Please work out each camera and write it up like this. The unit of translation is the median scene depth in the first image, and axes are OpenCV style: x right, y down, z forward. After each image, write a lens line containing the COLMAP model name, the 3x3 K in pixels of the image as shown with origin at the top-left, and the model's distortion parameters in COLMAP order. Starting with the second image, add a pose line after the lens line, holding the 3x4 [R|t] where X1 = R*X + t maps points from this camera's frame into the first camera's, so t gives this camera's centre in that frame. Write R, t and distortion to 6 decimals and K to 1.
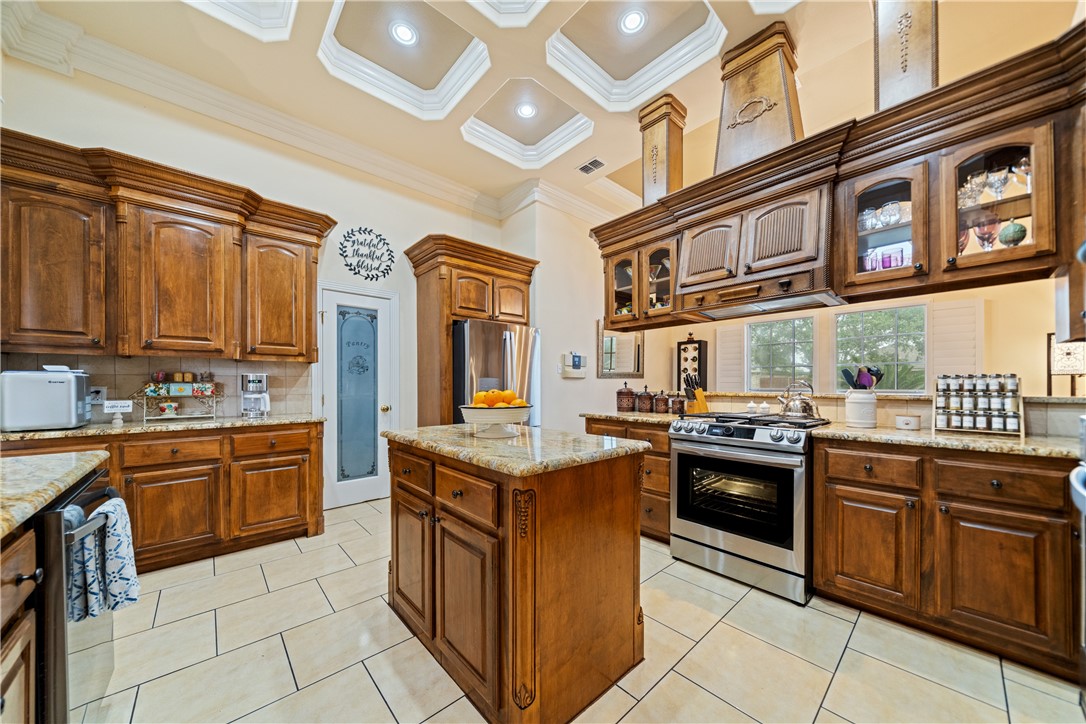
lens RADIAL K [[375.5, 0, 546.5], [0, 375.5, 383.9], [0, 0, 1]] dist [-0.000100, -0.000008]
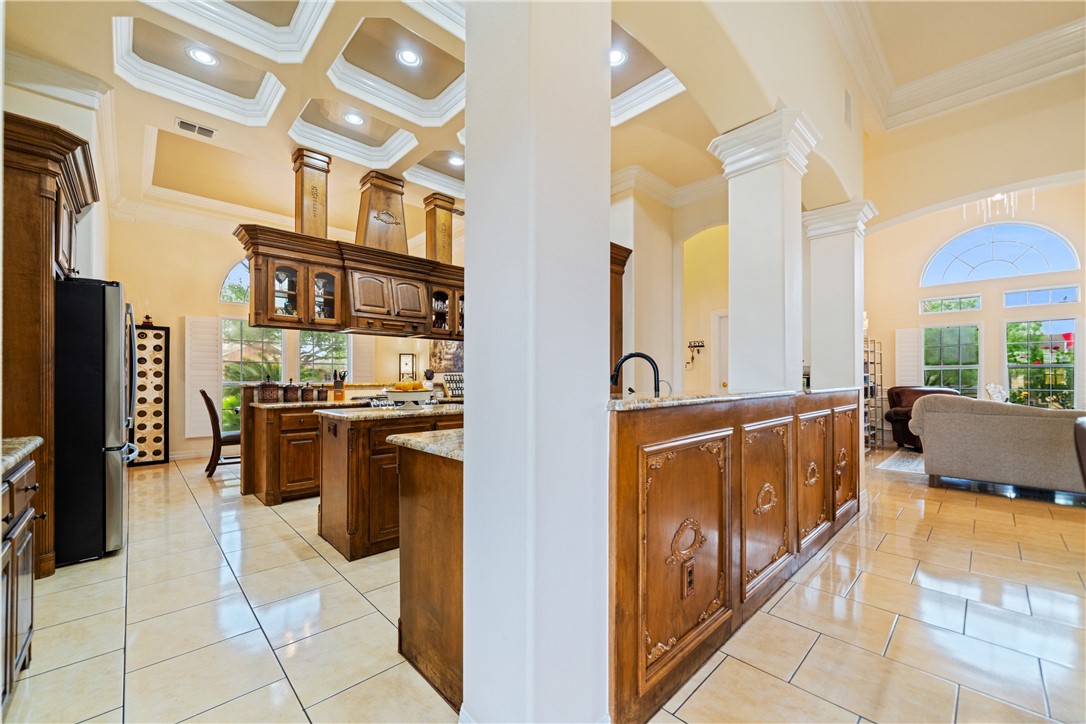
lens RADIAL K [[430.8, 0, 545.2], [0, 430.8, 378.3], [0, 0, 1]] dist [0.000192, 0.000004]
pose [[-0.026302, 0.002672, 0.999650, -1.423869], [-0.004202, 0.999987, -0.002783, 0.004698], [-0.999645, -0.004274, -0.026291, 0.333944]]
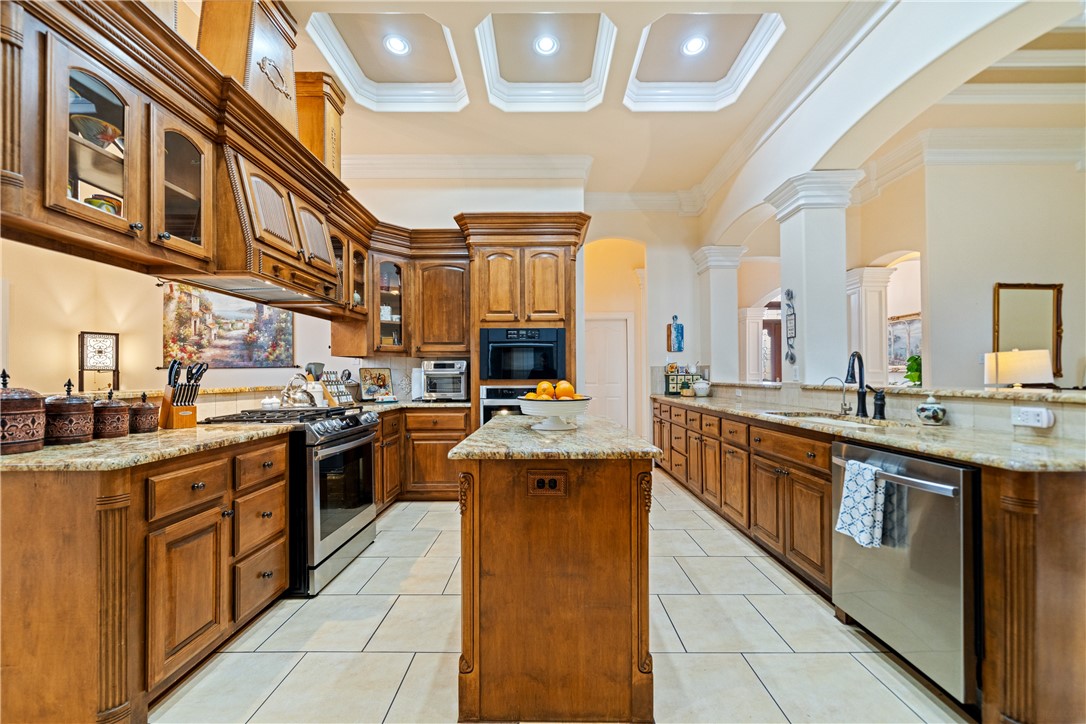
lens RADIAL K [[409.5, 0, 543.7], [0, 409.5, 373.9], [0, 0, 1]] dist [-0.000843, -0.000100]
pose [[-0.736633, 0.009099, 0.676231, -0.597476], [0.003660, 0.999948, -0.009468, 0.003623], [-0.676283, -0.004499, -0.736629, 1.287617]]
